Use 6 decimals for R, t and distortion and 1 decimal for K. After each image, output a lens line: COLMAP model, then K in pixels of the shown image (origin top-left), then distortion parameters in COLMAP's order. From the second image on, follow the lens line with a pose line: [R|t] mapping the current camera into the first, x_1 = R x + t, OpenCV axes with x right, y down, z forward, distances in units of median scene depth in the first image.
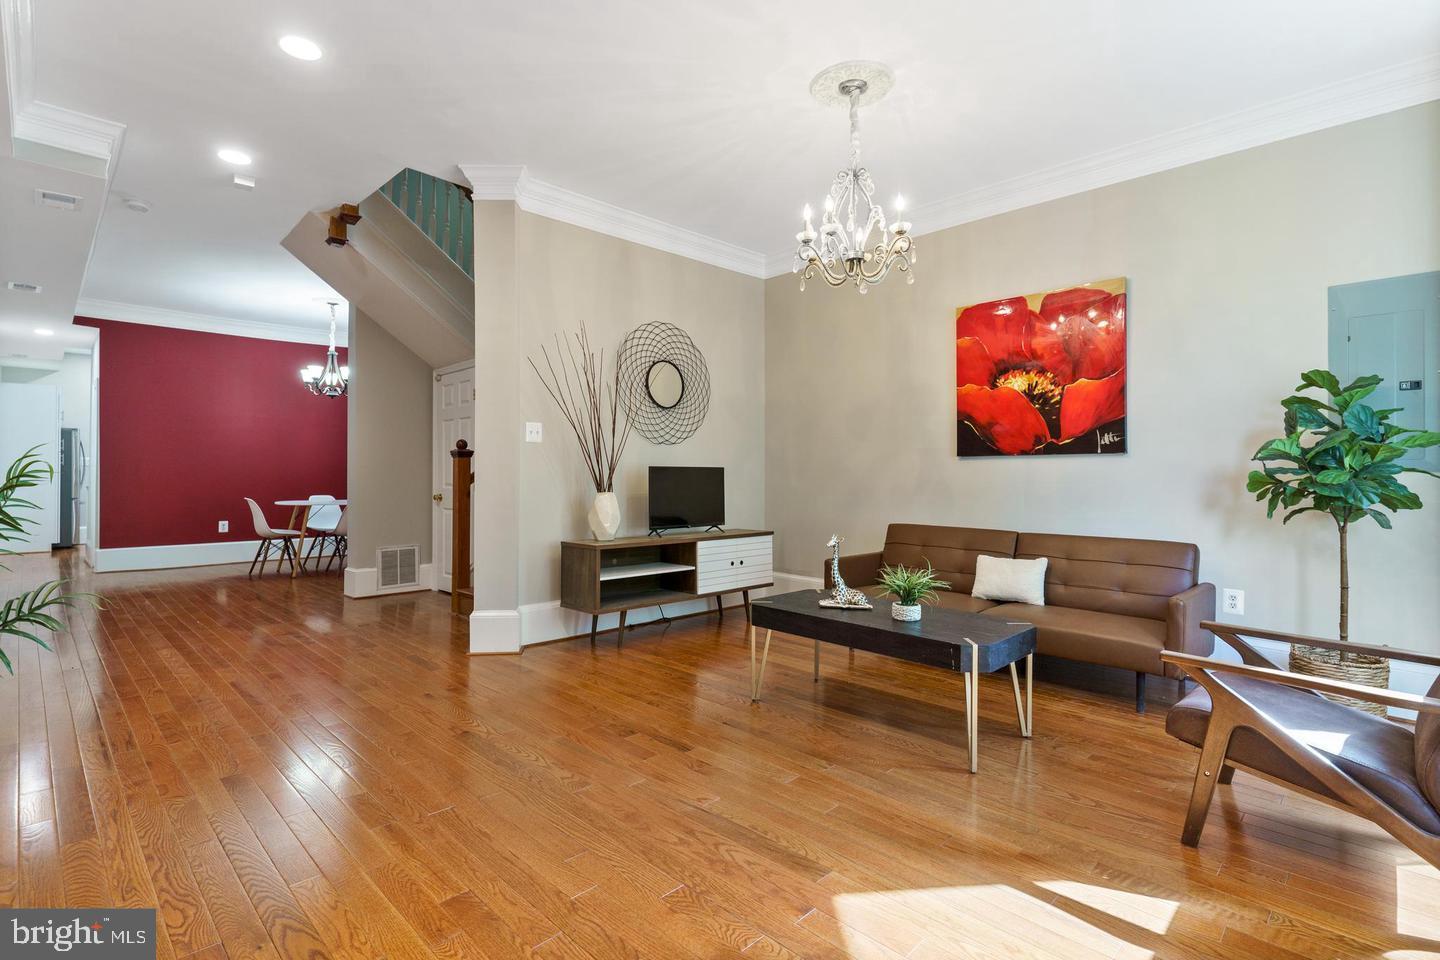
lens RADIAL K [[692.7, 0, 711.1], [0, 692.7, 475.5], [0, 0, 1]] dist [0.001315, -0.001793]
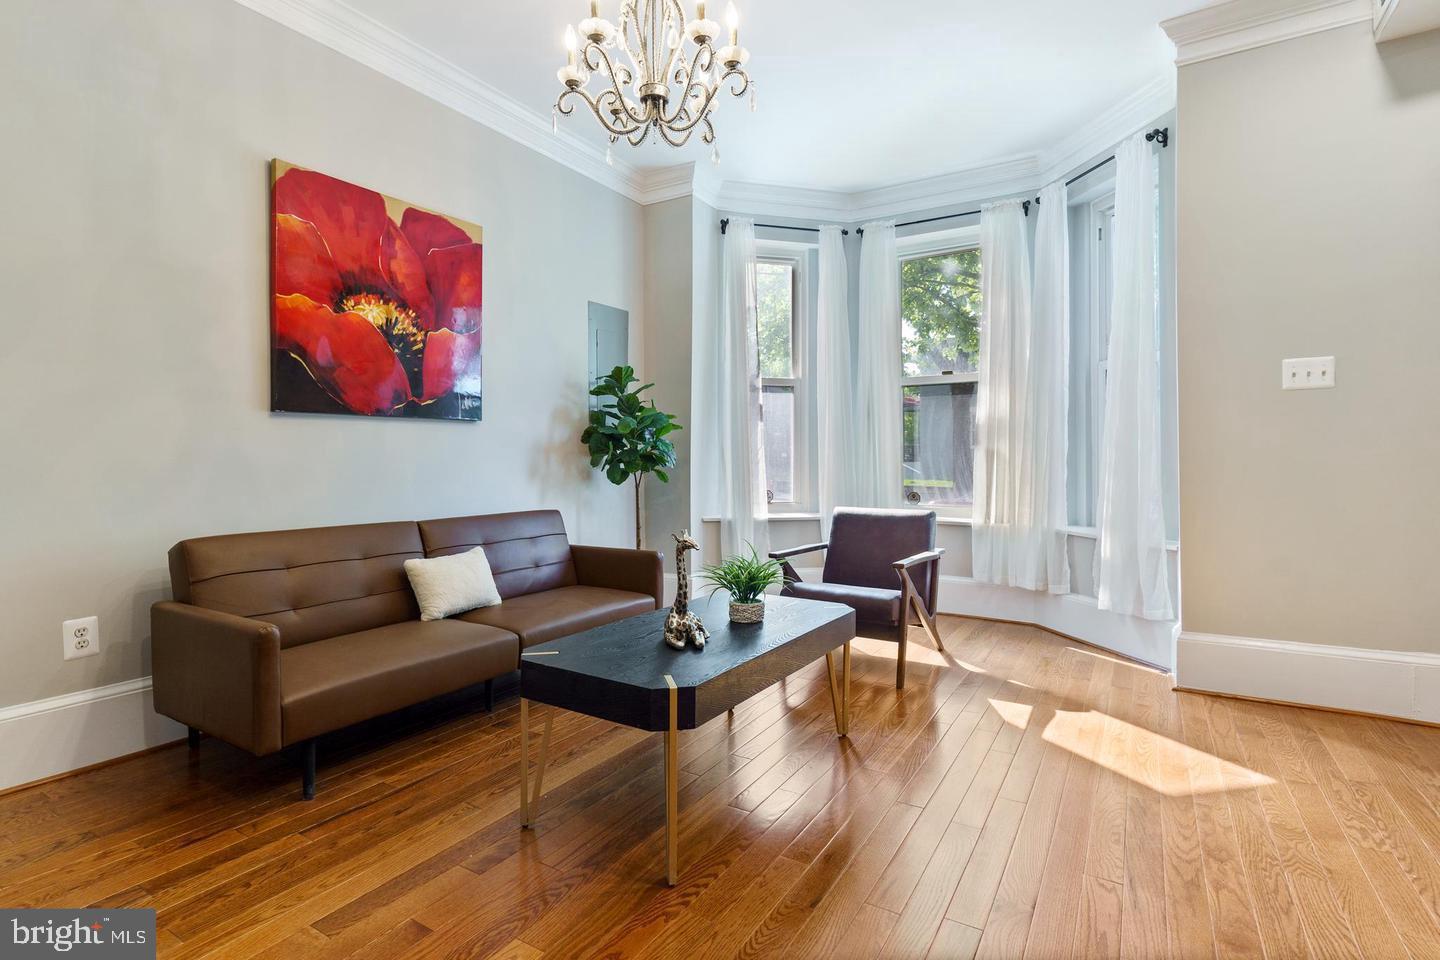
lens RADIAL K [[692.7, 0, 714.2], [0, 692.7, 460.7], [0, 0, 1]] dist [0.001315, -0.001793]
pose [[-0.219678, -0.004786, 0.975561, -0.324990], [0.005762, 0.999964, 0.006203, 0.014587], [-0.975555, 0.006984, -0.219642, 0.821356]]
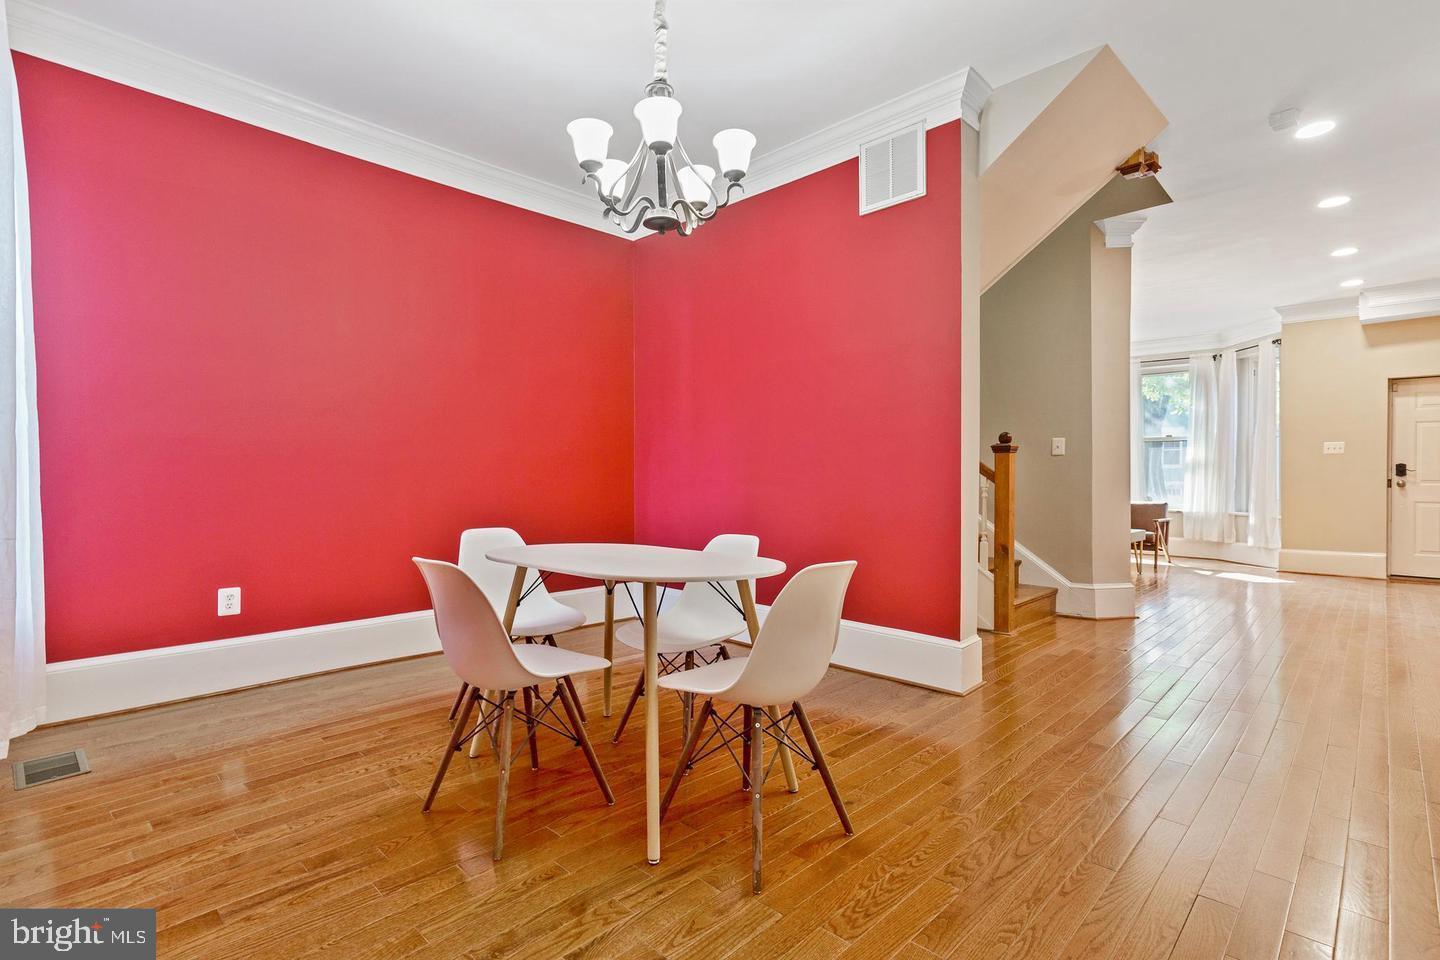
lens RADIAL K [[692.7, 0, 714.5], [0, 692.7, 478.5], [0, 0, 1]] dist [0.001315, -0.001793]
pose [[-0.009843, -0.009351, 0.999908, -1.523305], [-0.000251, 0.999956, 0.009349, -0.001952], [-0.999952, -0.000159, -0.009845, 1.687933]]
